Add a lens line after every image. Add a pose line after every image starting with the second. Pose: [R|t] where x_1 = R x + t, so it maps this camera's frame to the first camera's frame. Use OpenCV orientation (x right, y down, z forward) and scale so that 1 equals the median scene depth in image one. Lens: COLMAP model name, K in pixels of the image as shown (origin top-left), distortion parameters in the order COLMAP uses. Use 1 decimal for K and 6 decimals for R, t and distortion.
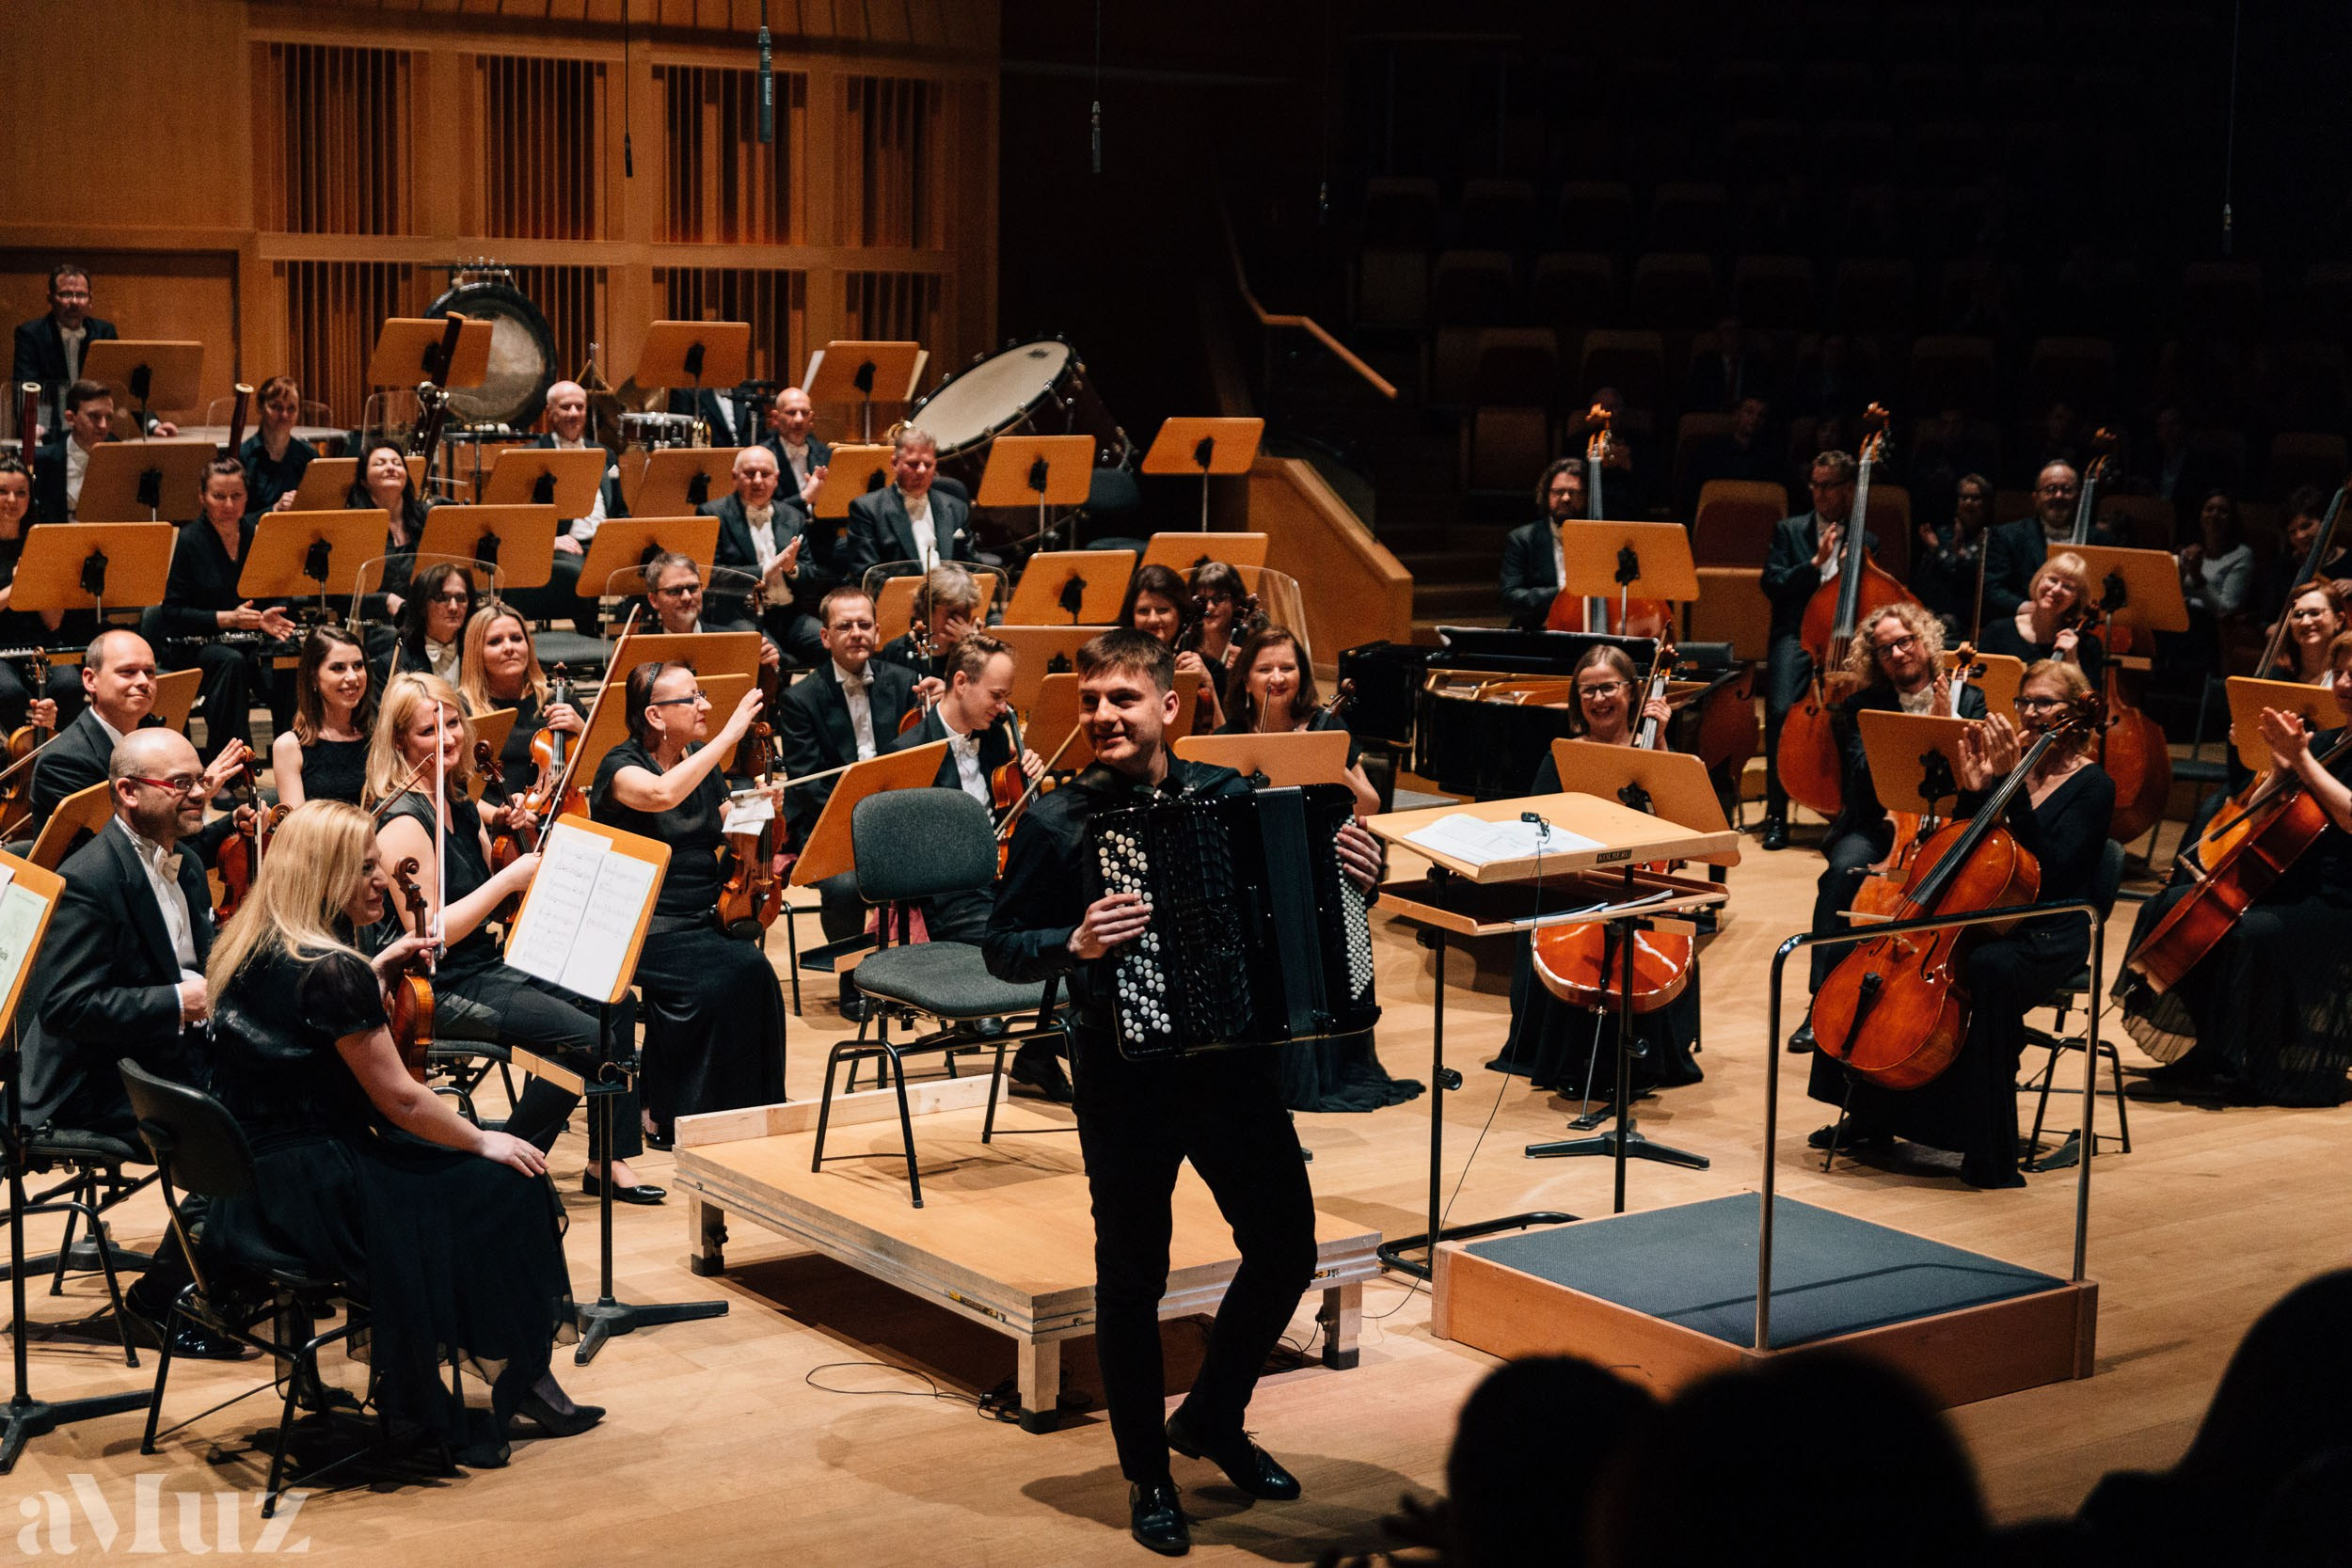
lens RADIAL K [[3465.9, 0, 1185.9], [0, 3465.9, 789.6], [0, 0, 1]] dist [-0.007416, 0.000000]
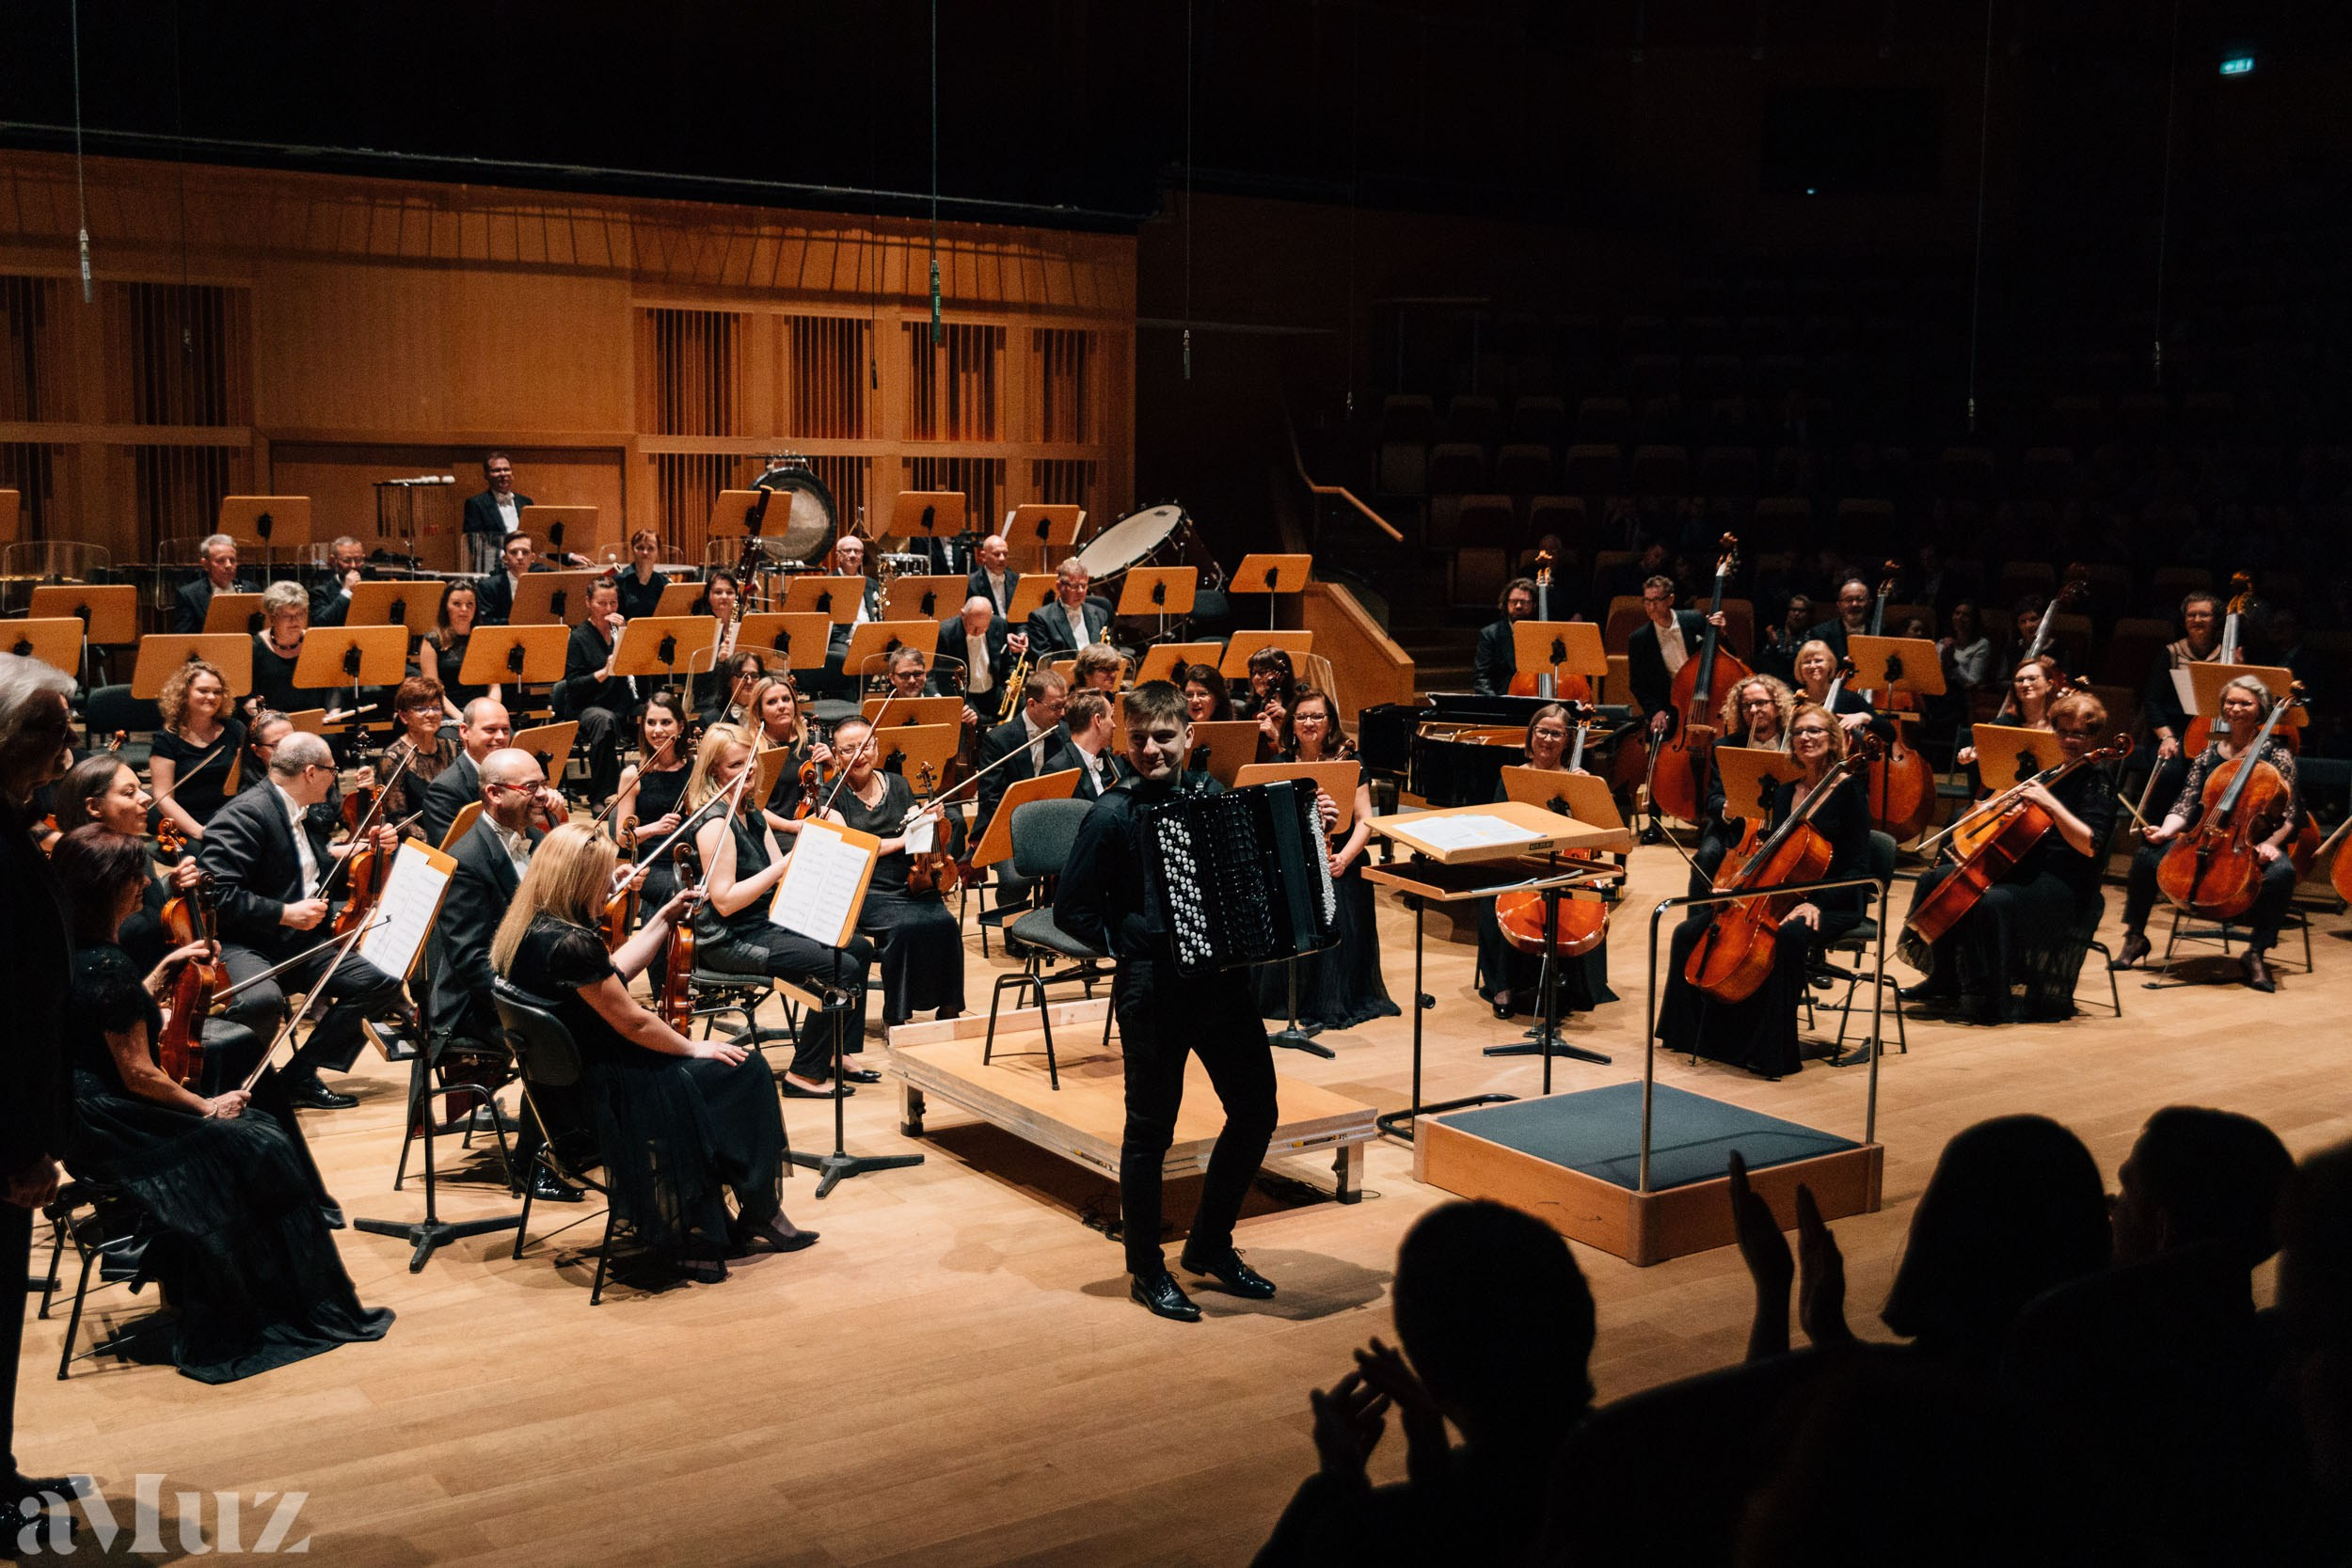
lens RADIAL K [[2316.3, 0, 1195.2], [0, 2316.3, 763.1], [0, 0, 1]] dist [-0.023227, 0.000000]
pose [[0.999442, -0.002102, -0.033342, 0.009478], [0.001396, 0.999775, -0.021185, 0.004052], [0.033380, 0.021126, 0.999219, 0.029294]]
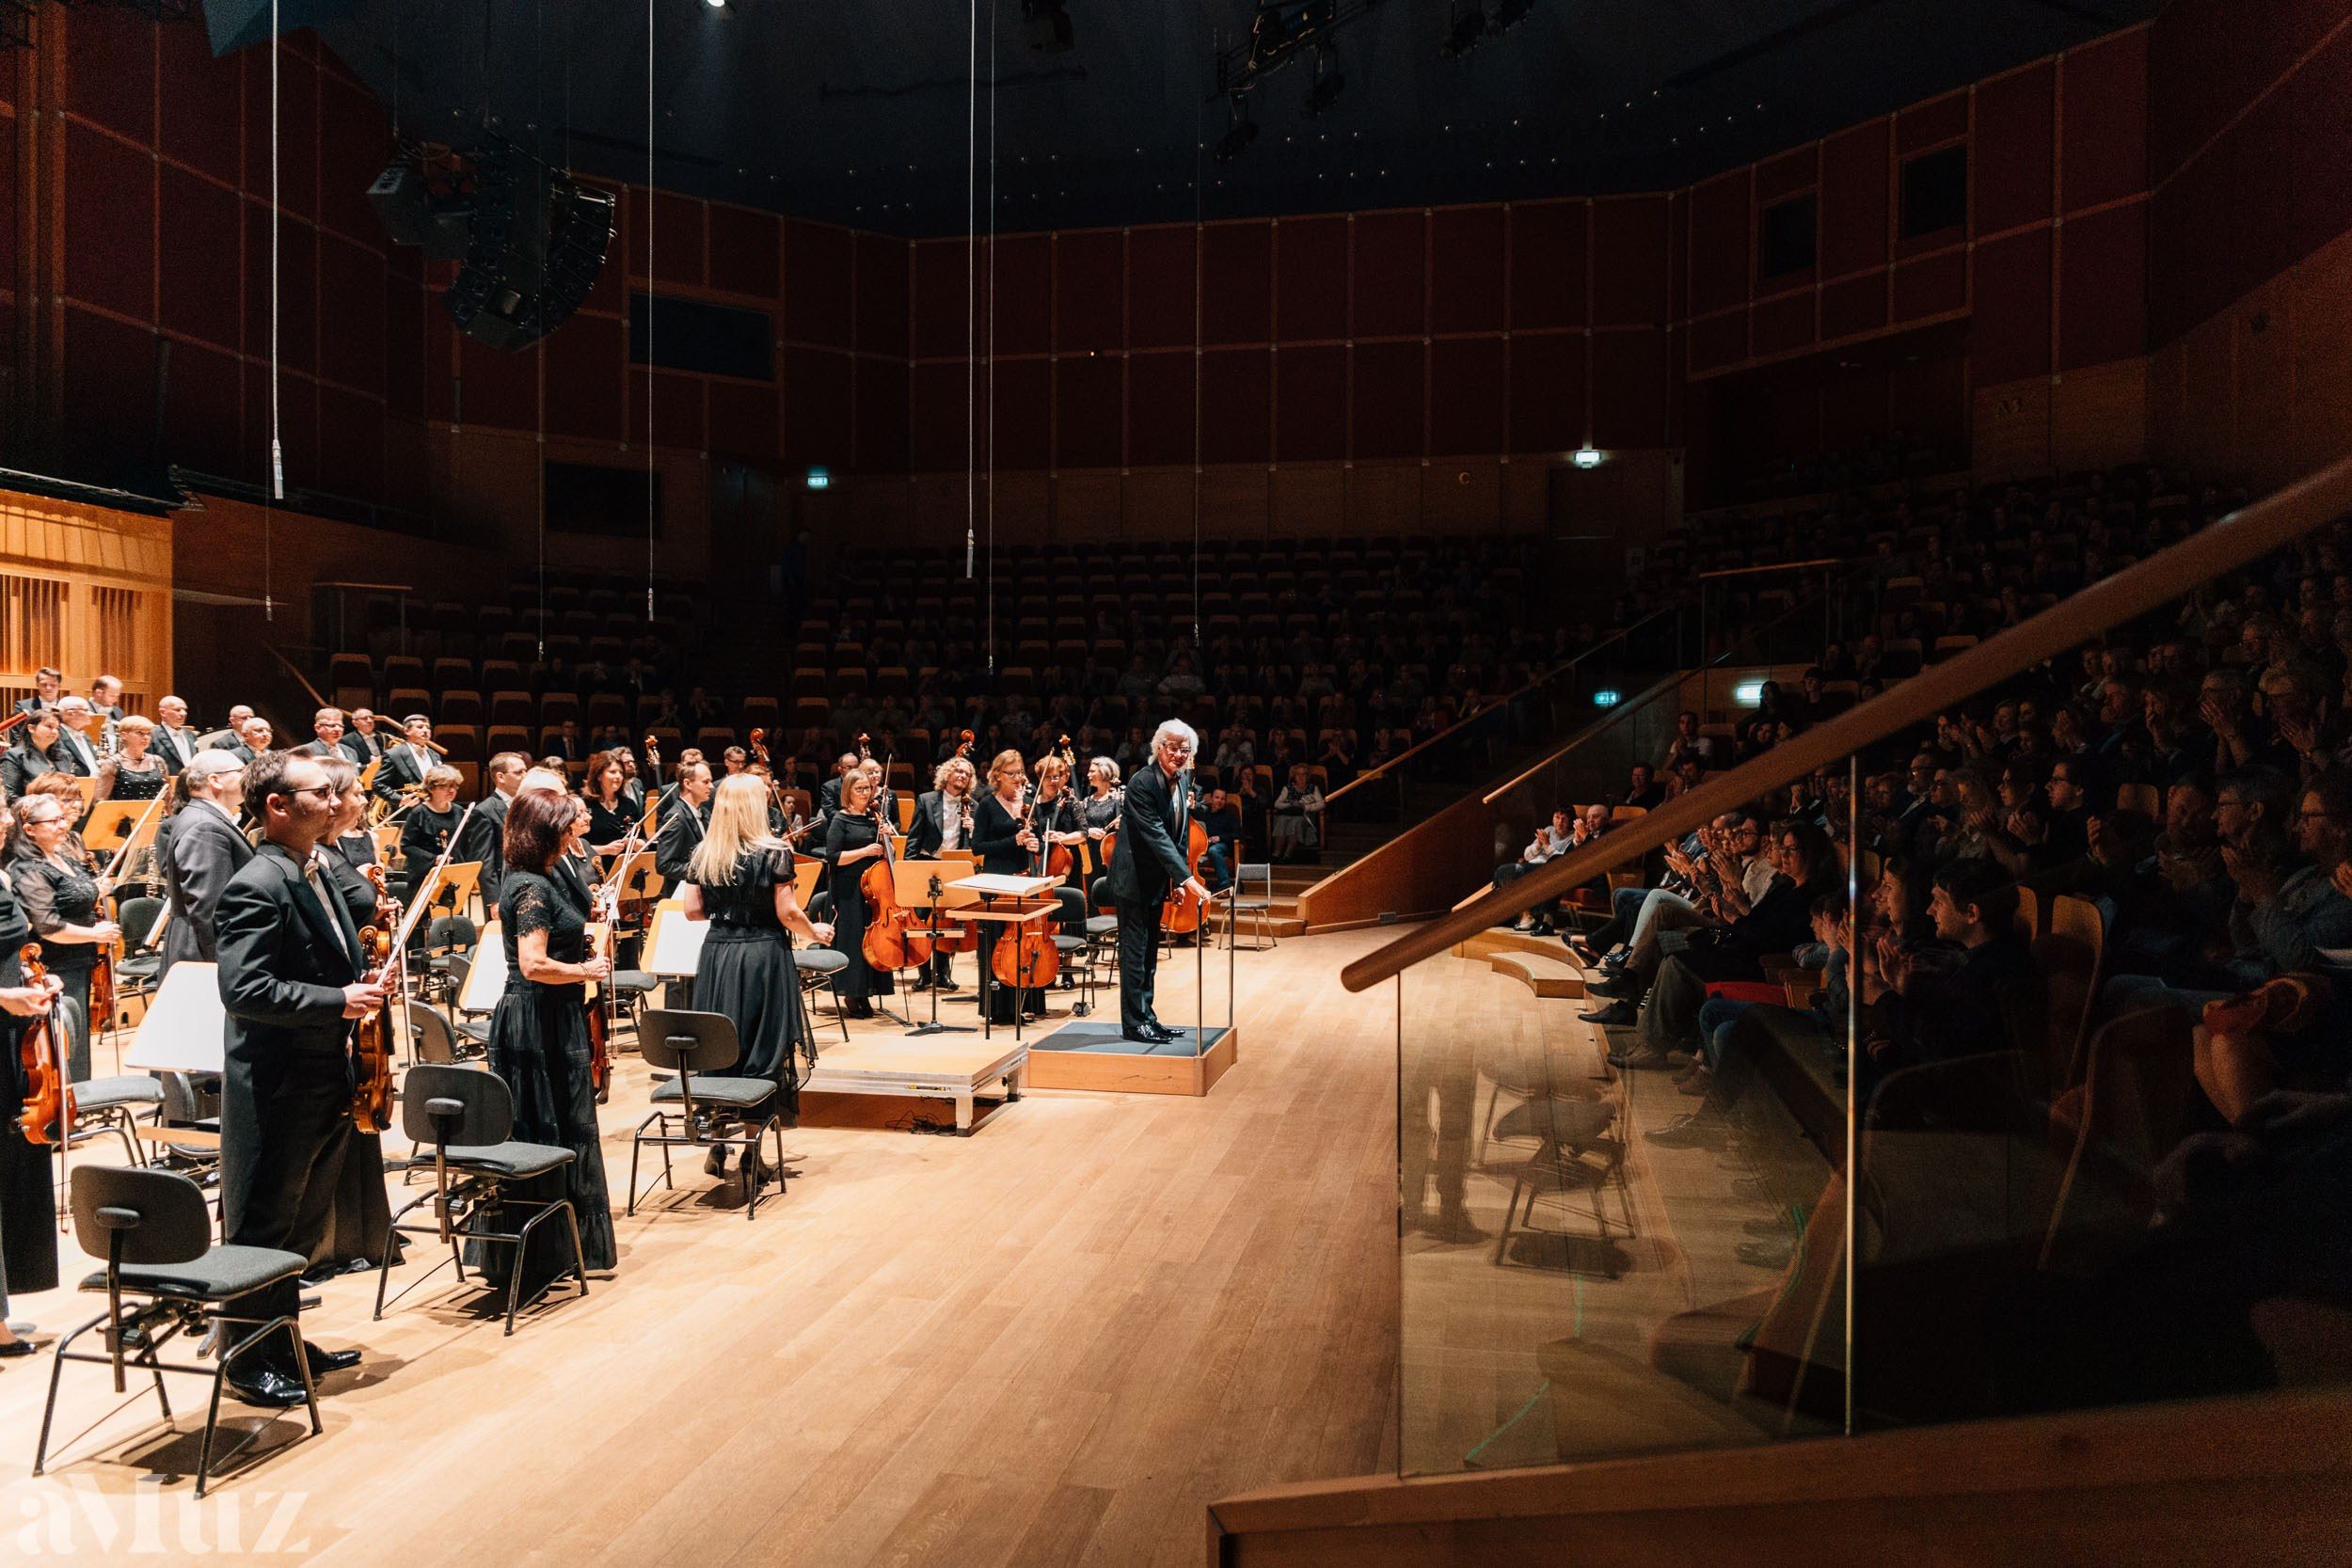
lens RADIAL K [[1521.9, 0, 1190.5], [0, 1521.9, 793.9], [0, 0, 1]] dist [0.000957, -0.006155]
pose [[0.756892, -0.029661, 0.652867, -0.389754], [0.096004, 0.993179, -0.066179, 0.025203], [-0.646450, 0.112768, 0.754576, 0.068172]]
